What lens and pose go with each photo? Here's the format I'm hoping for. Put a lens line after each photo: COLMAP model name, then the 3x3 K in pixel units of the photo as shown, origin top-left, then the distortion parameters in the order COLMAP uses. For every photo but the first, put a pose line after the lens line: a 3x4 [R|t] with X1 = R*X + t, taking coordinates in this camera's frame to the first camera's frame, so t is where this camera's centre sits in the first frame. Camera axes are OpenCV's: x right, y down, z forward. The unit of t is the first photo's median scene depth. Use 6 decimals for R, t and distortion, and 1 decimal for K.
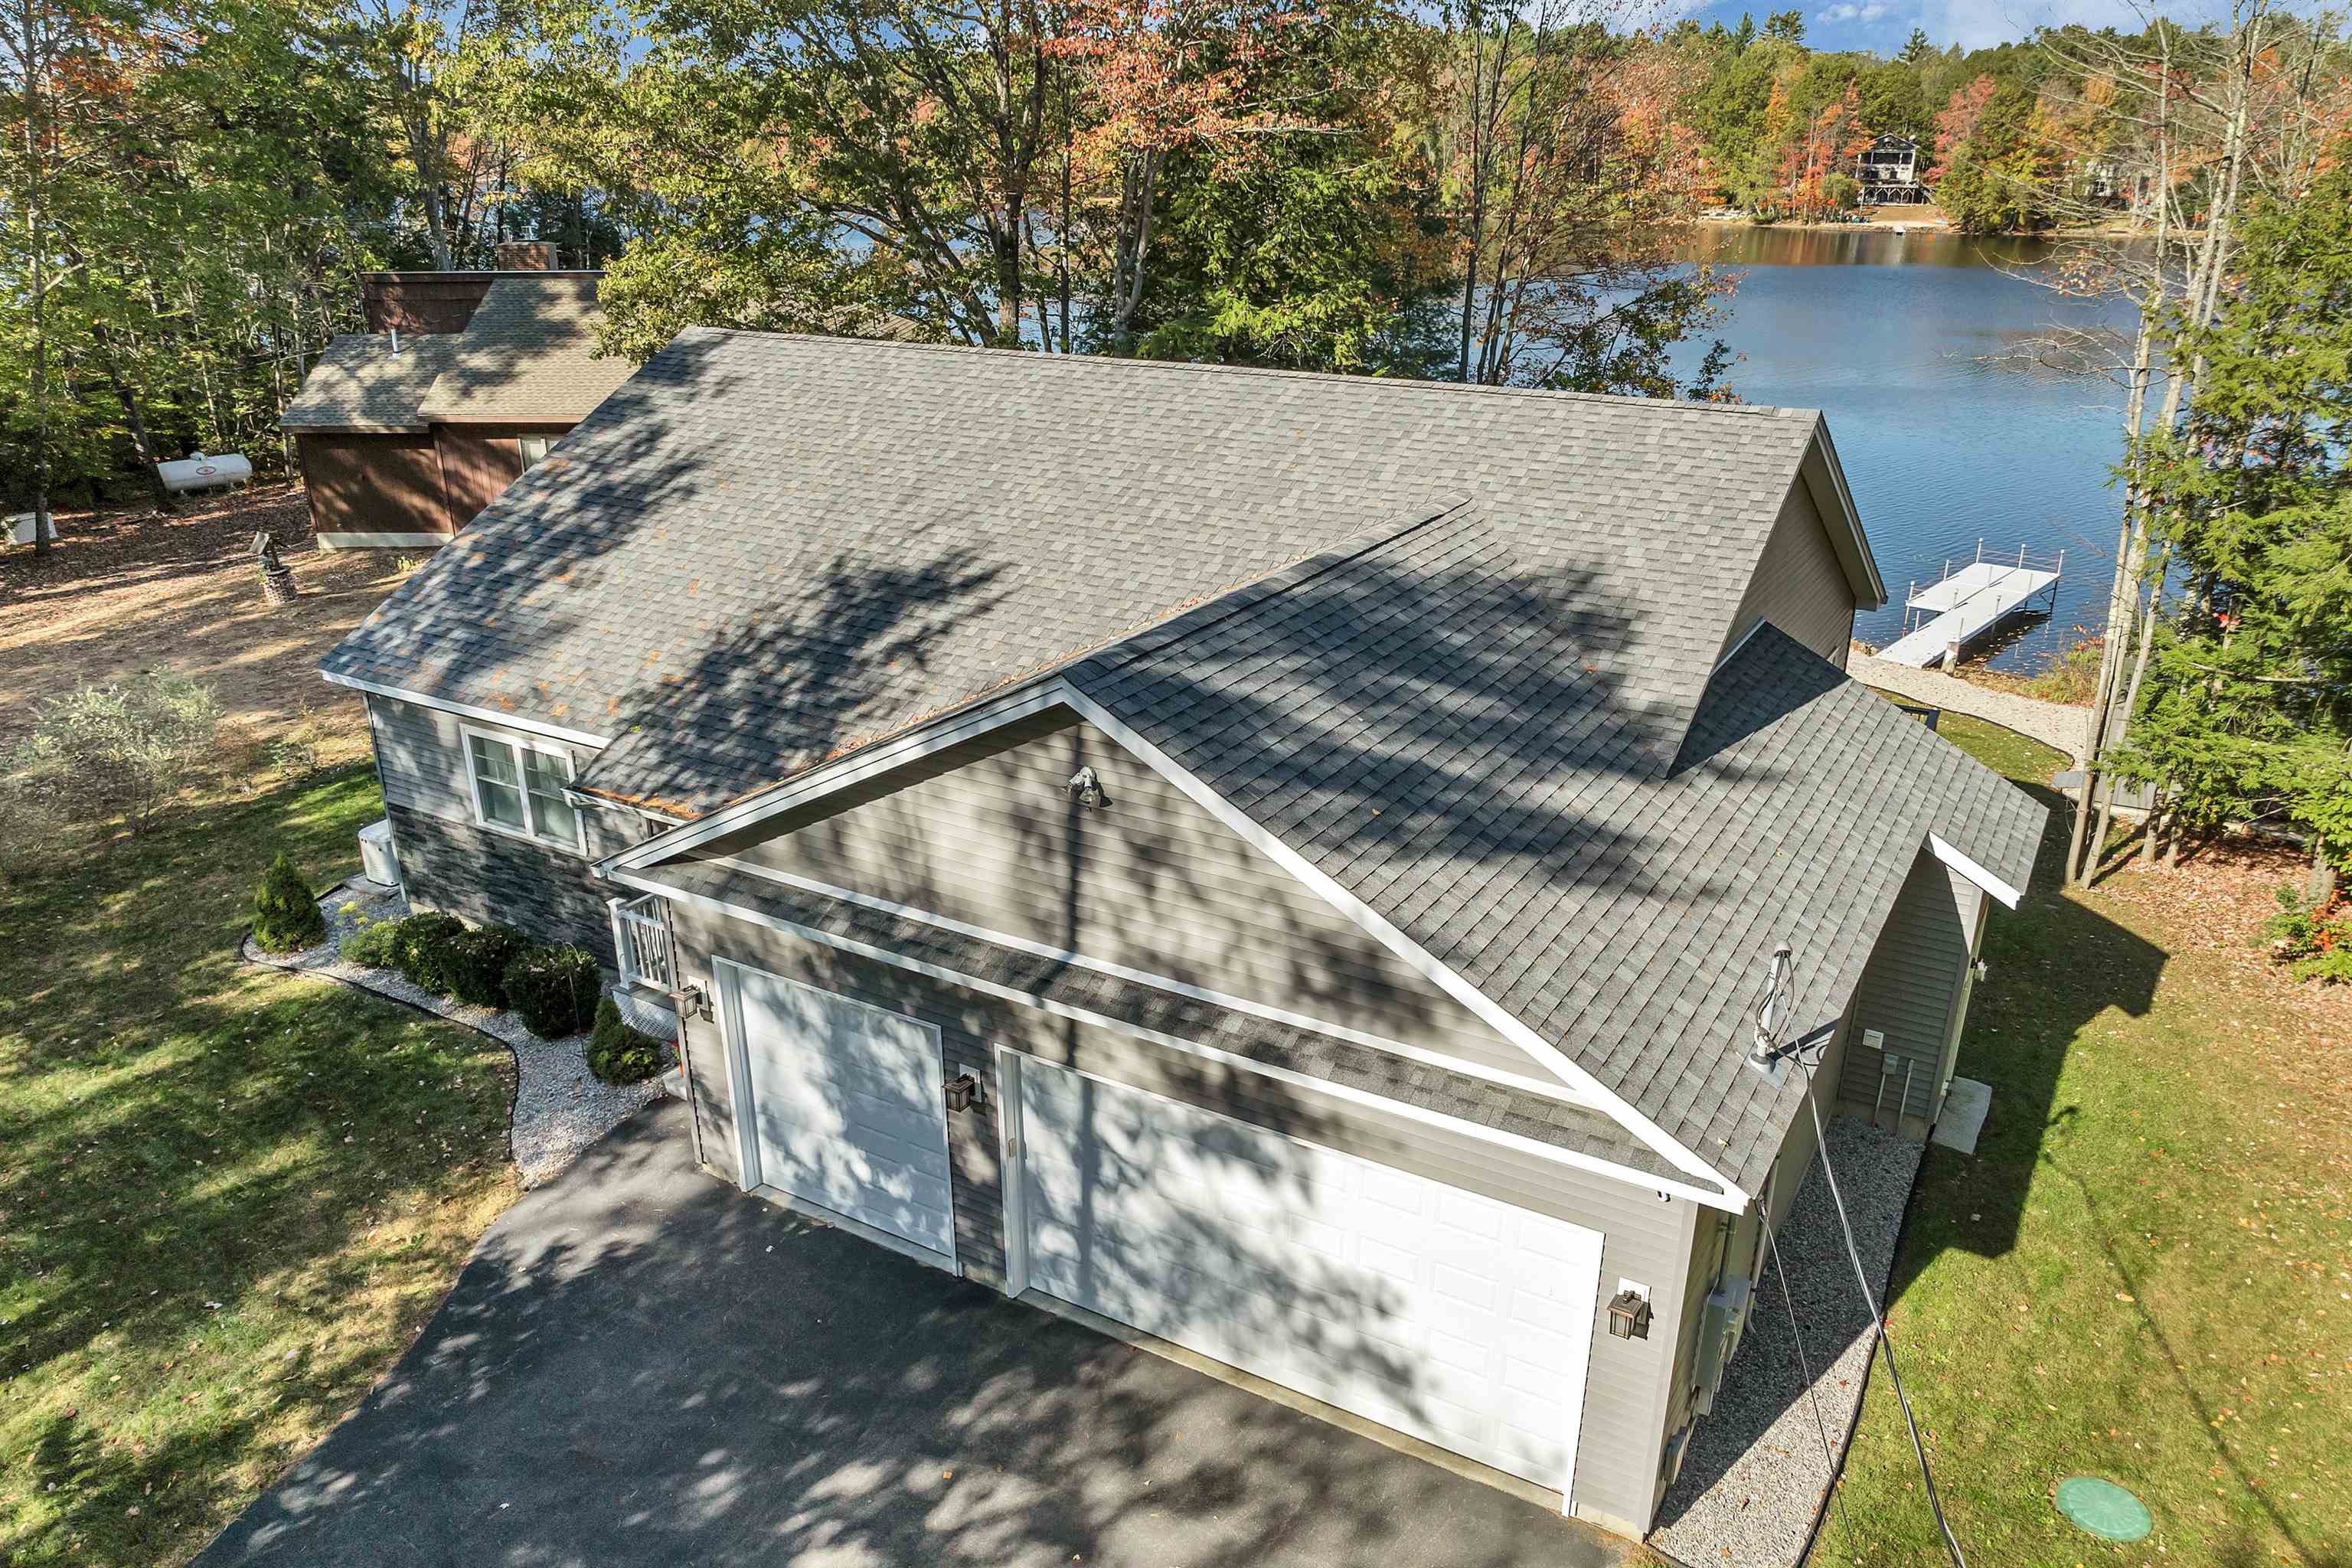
lens RADIAL K [[1692.0, 0, 1172.3], [0, 1692.0, 898.7], [0, 0, 1]] dist [-0.029567, 0.001295]
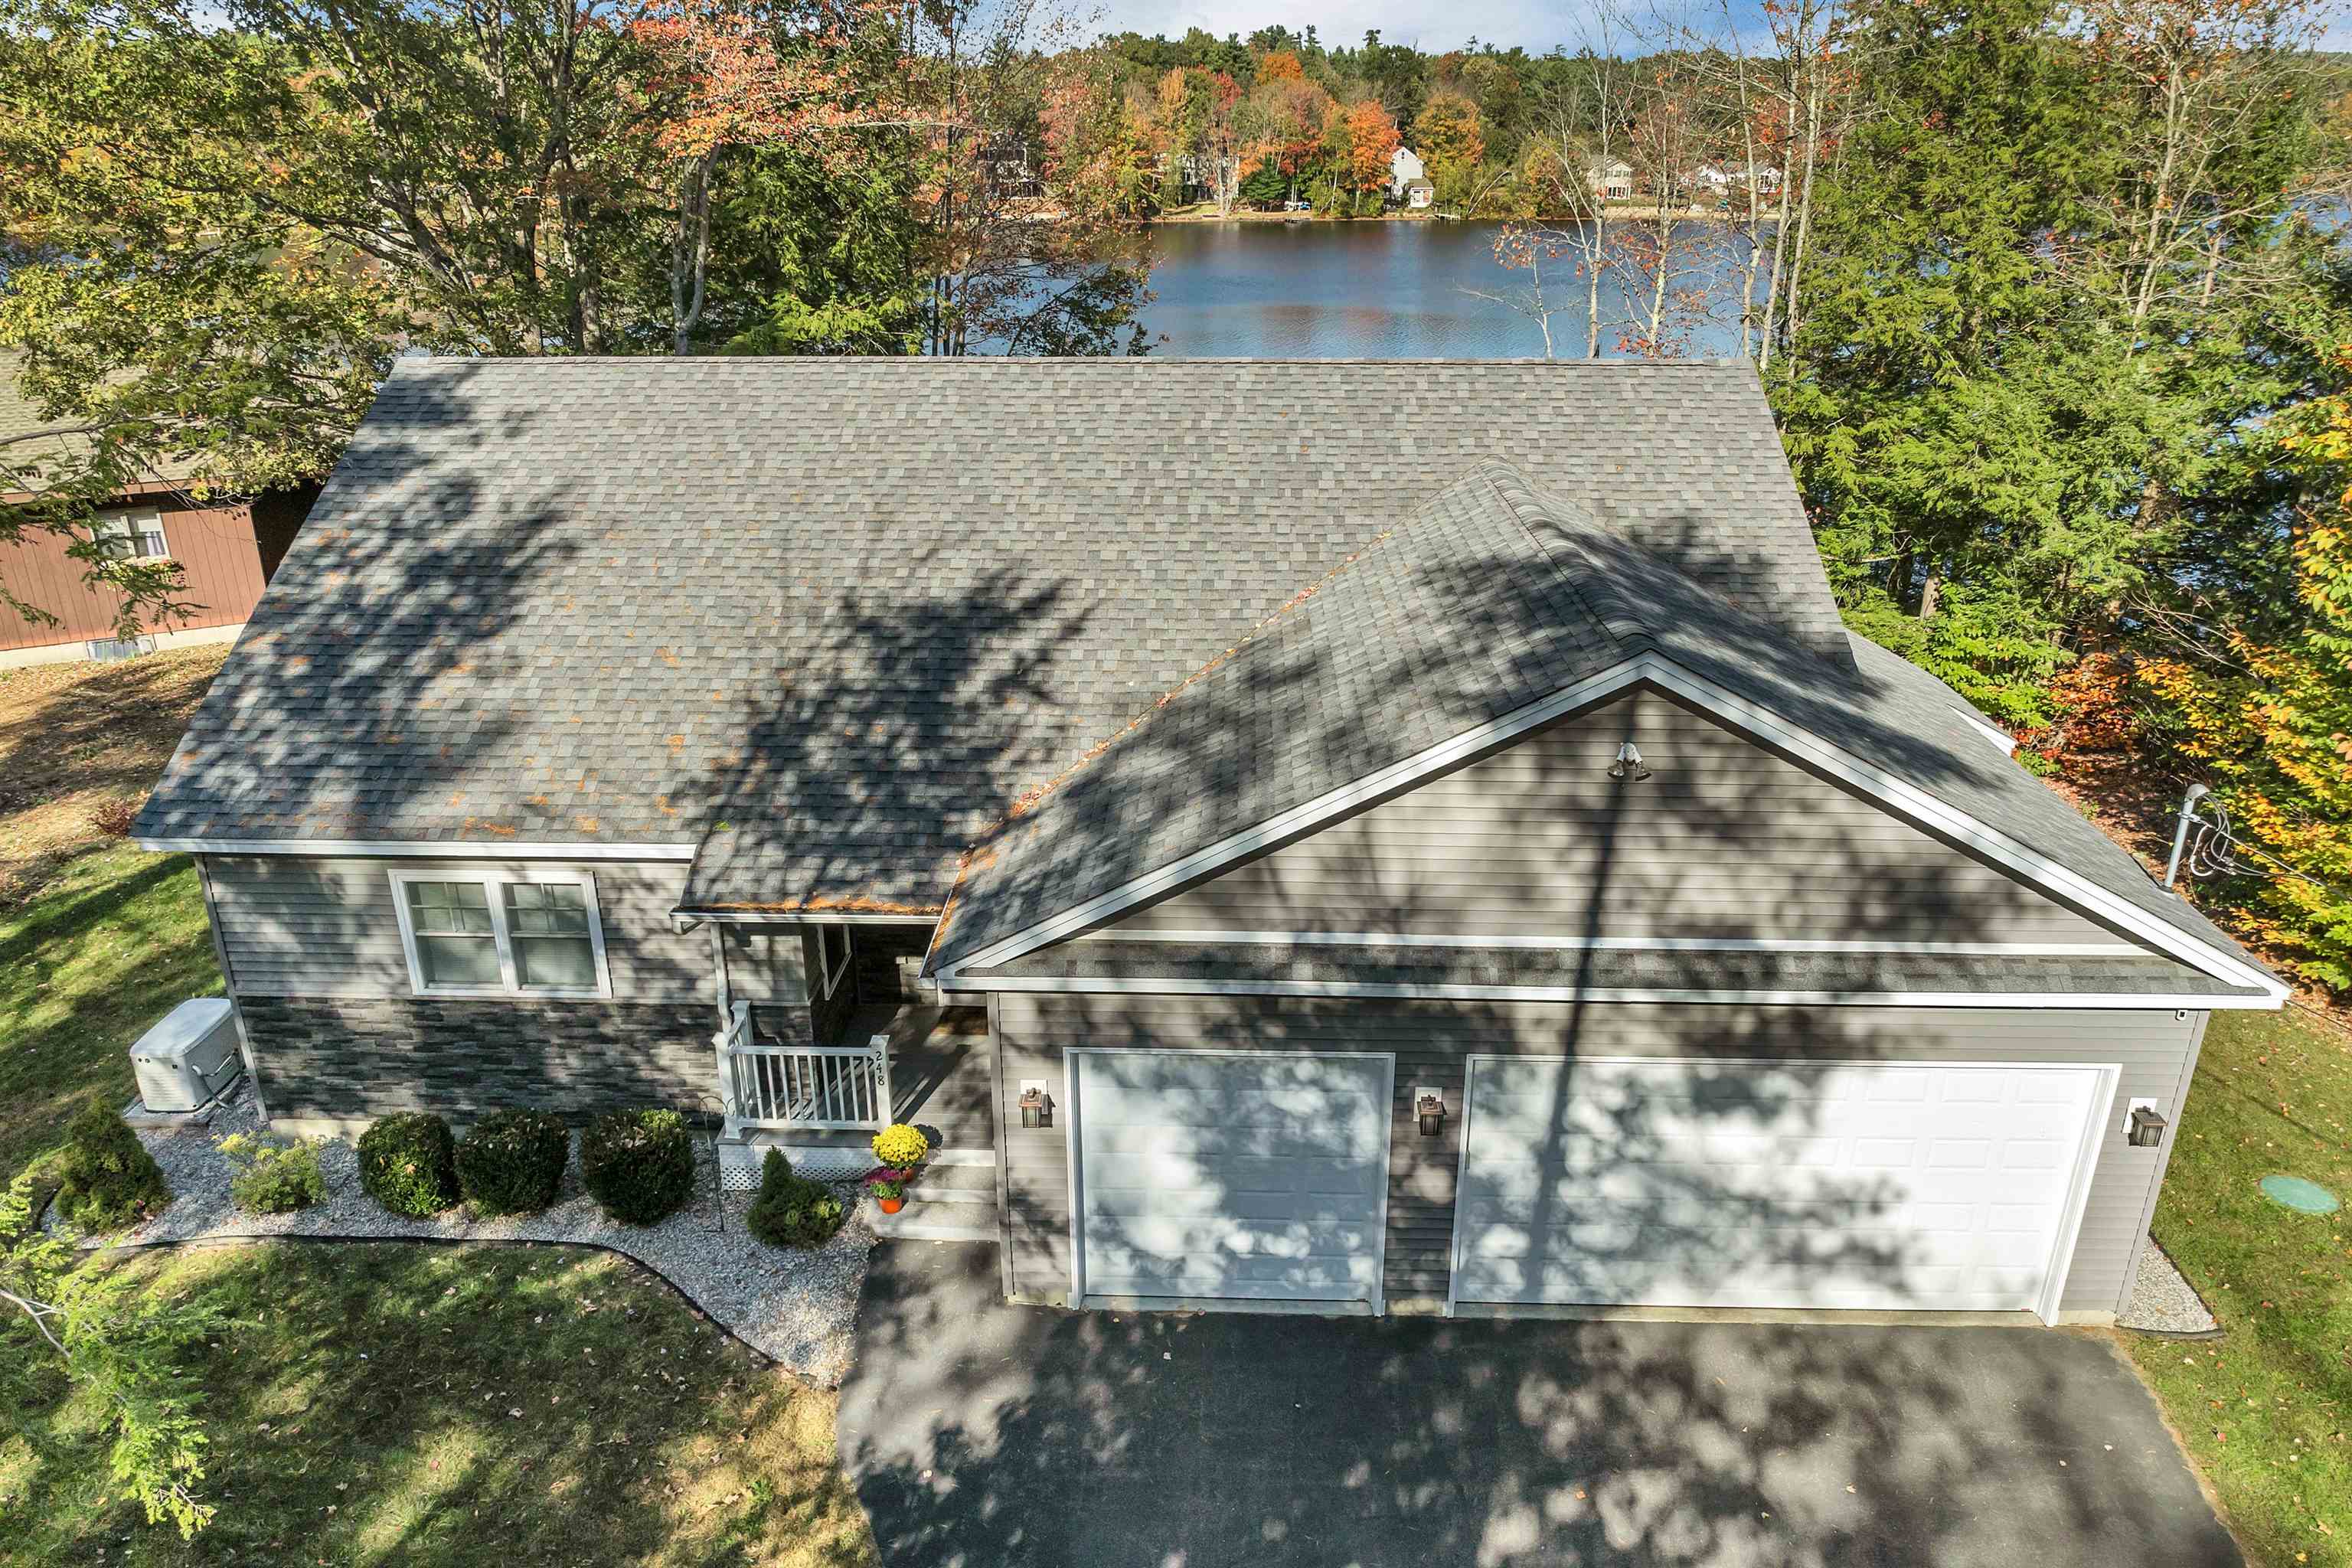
lens RADIAL K [[1692.0, 0, 1172.3], [0, 1692.0, 898.7], [0, 0, 1]] dist [-0.029567, 0.001295]
pose [[0.878137, -0.199565, 0.434798, -0.484111], [0.200601, 0.978682, 0.044057, -0.057170], [-0.434321, 0.048533, 0.899450, 0.154452]]
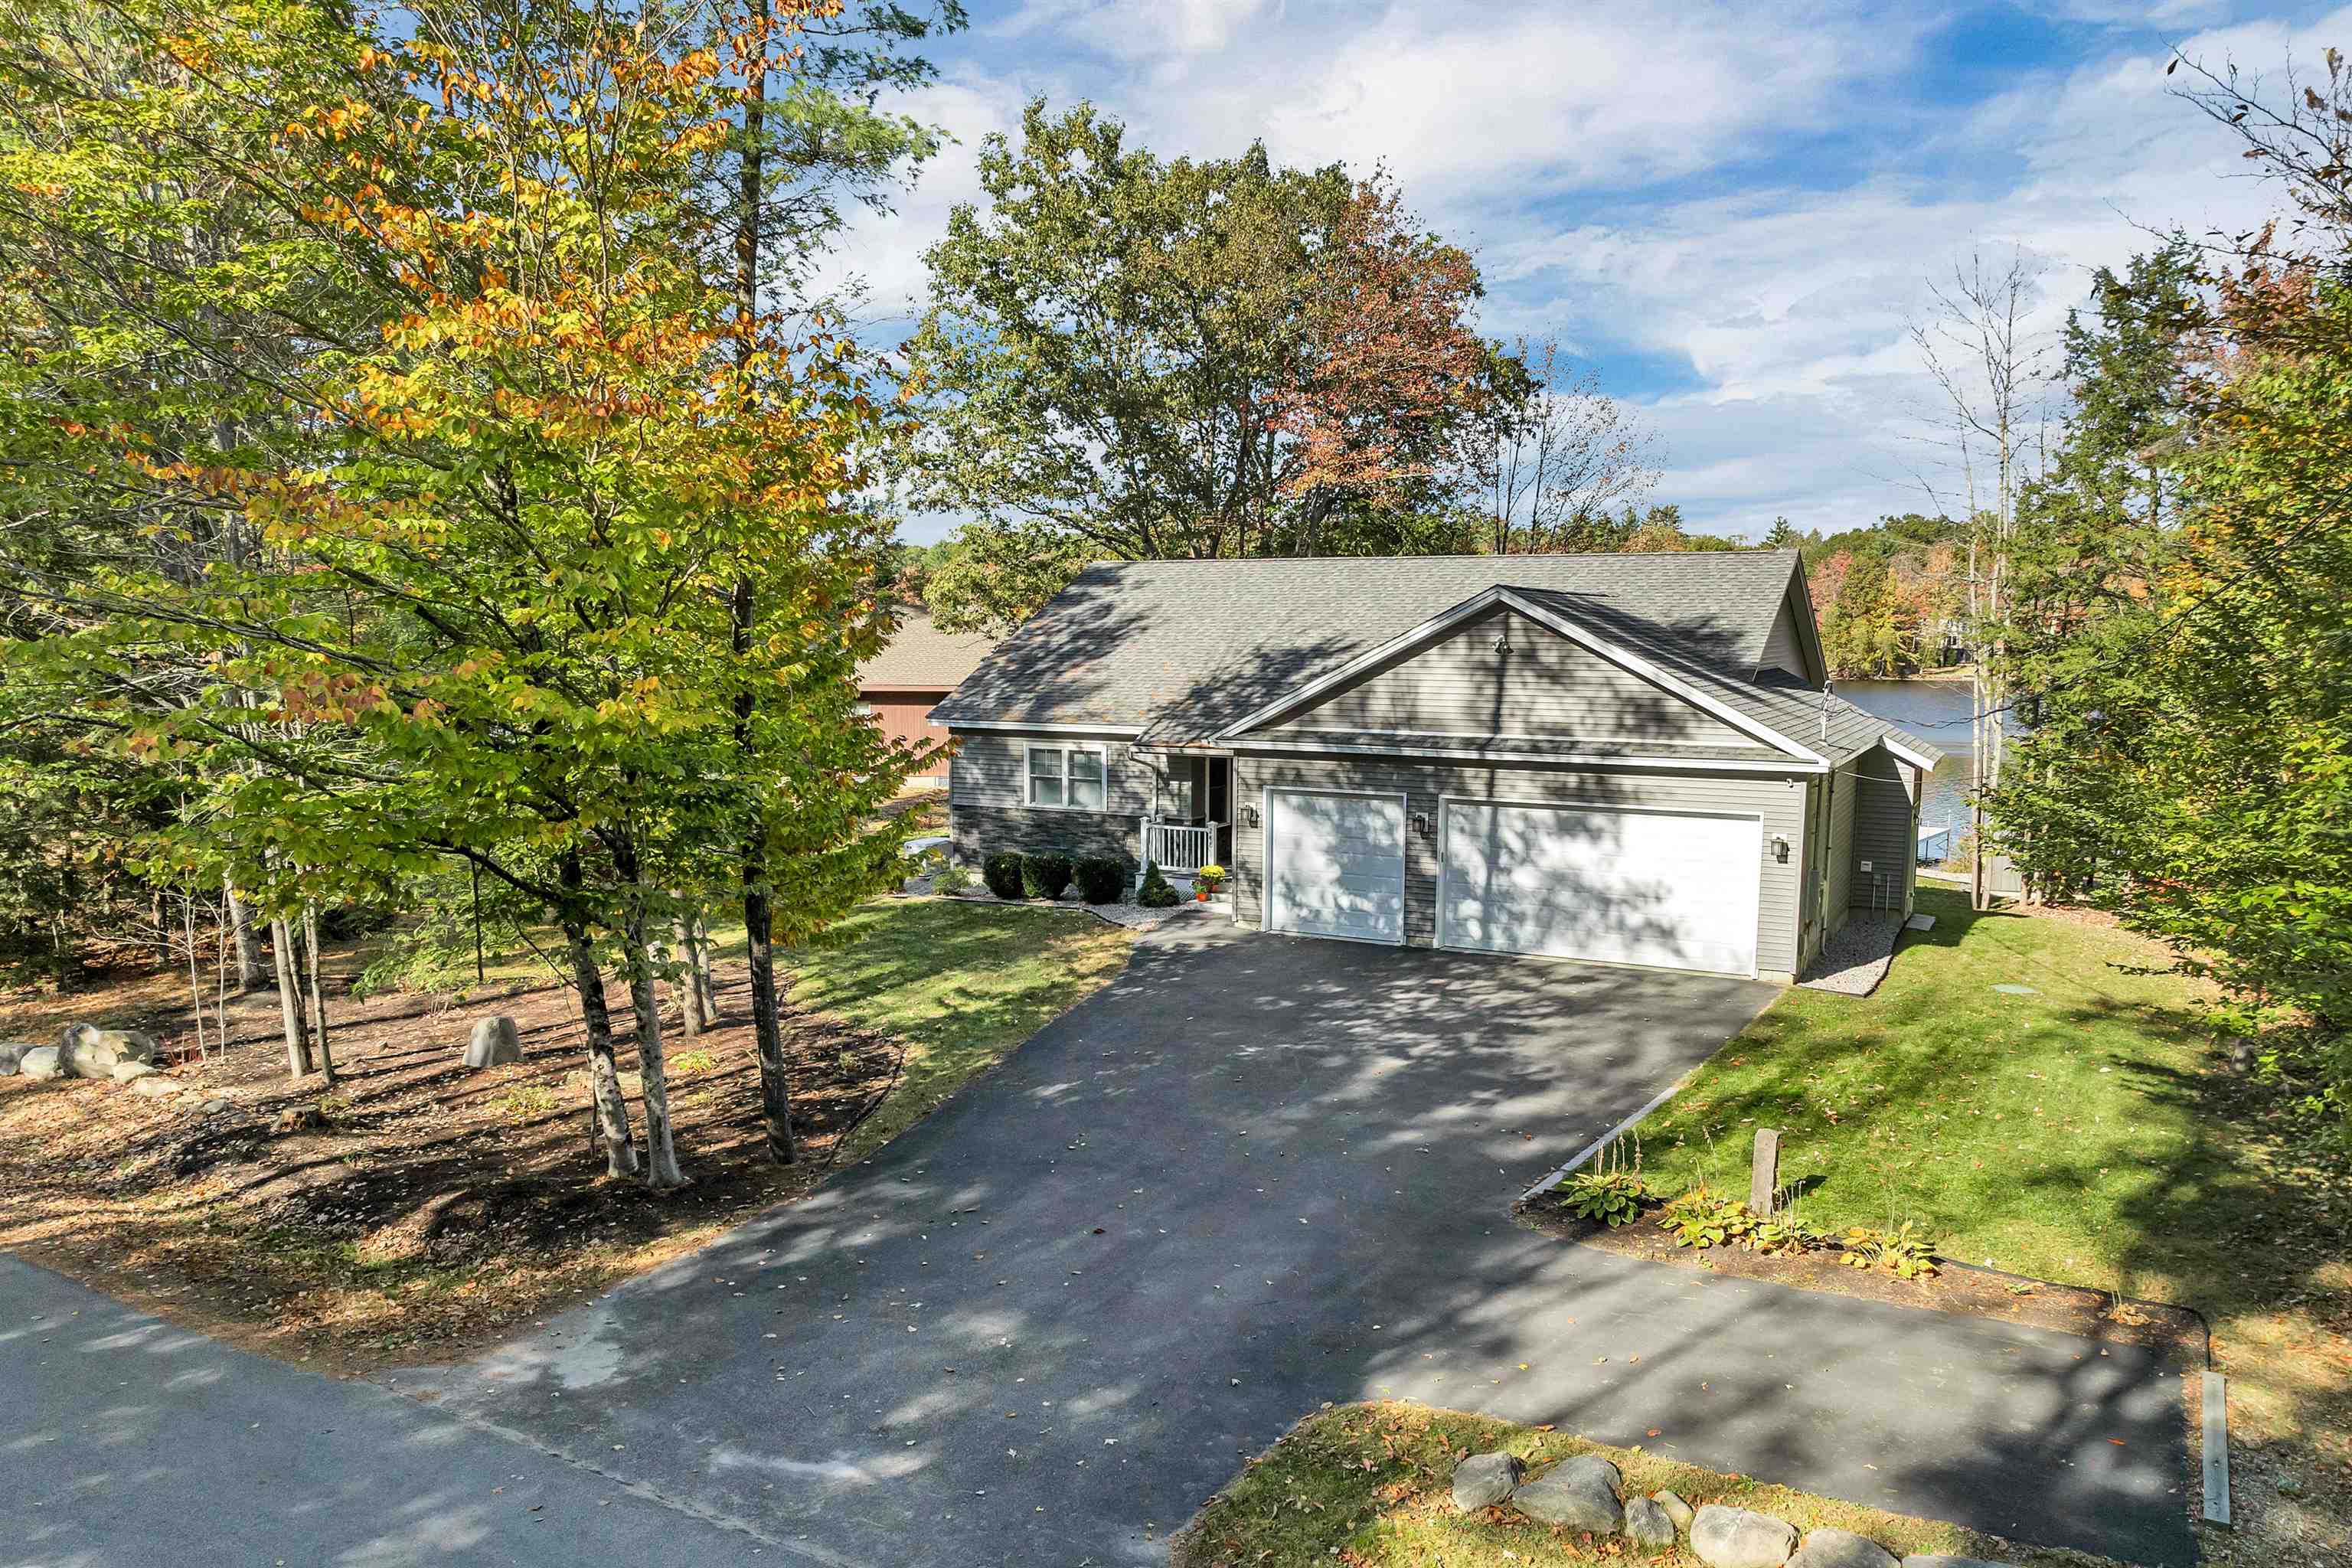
lens RADIAL K [[1697.5, 0, 1070.8], [0, 1697.5, 882.2], [0, 0, 1]] dist [-0.077248, -0.001275]
pose [[0.999905, 0.002528, -0.013543, -0.387176], [-0.006112, 0.962380, -0.271637, 0.543643], [0.012347, 0.271694, 0.962304, -0.669524]]
